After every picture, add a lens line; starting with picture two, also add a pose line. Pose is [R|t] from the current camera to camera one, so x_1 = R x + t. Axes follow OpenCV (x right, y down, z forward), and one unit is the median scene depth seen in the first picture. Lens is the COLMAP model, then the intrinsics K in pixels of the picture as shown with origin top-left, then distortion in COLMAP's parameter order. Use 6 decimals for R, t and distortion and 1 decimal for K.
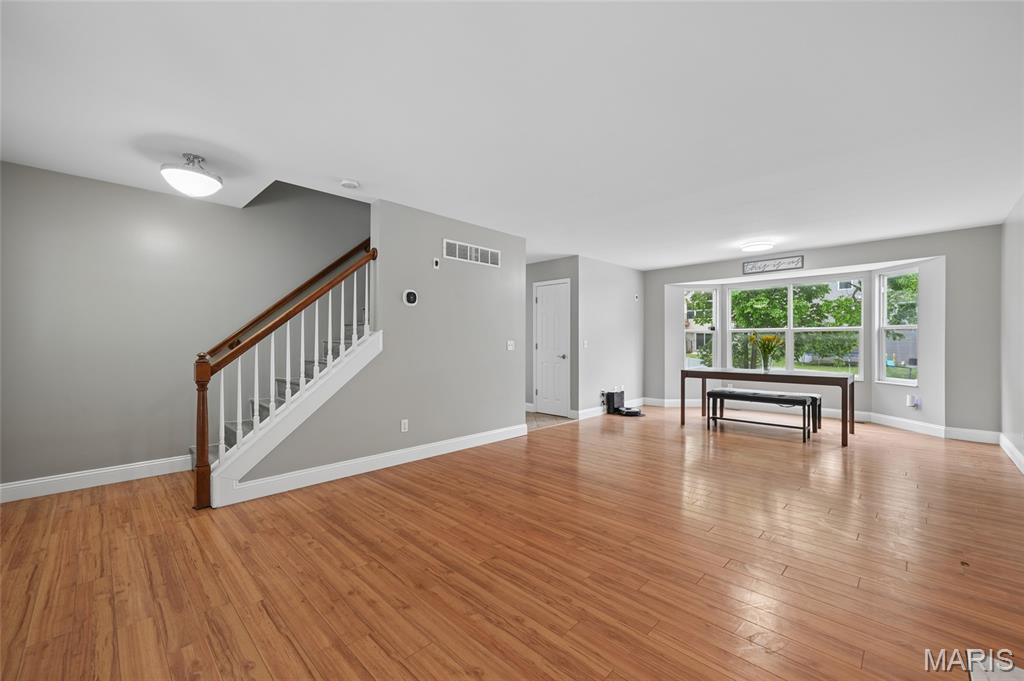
lens RADIAL K [[415.5, 0, 512.0], [0, 415.5, 340.5], [0, 0, 1]] dist [-0.000824, -0.000098]
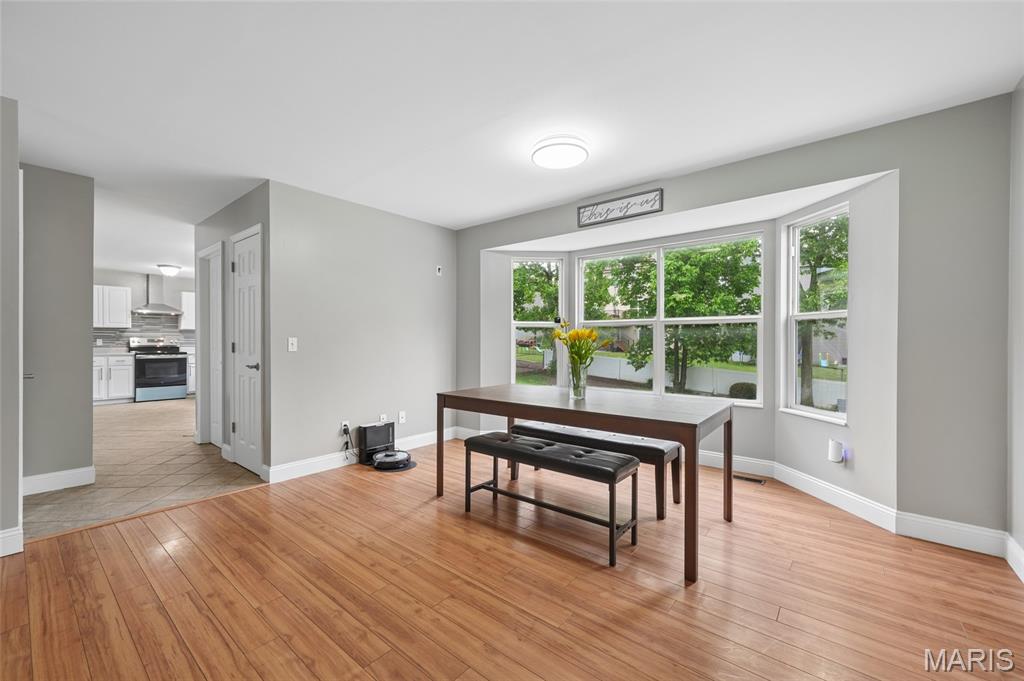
lens RADIAL K [[415.5, 0, 512.0], [0, 415.5, 340.5], [0, 0, 1]] dist [-0.000824, -0.000098]
pose [[0.995701, 0.001186, 0.092614, 0.422314], [-0.001549, 0.999991, 0.003839, 0.001086], [-0.092609, -0.003966, 0.995695, 0.431058]]
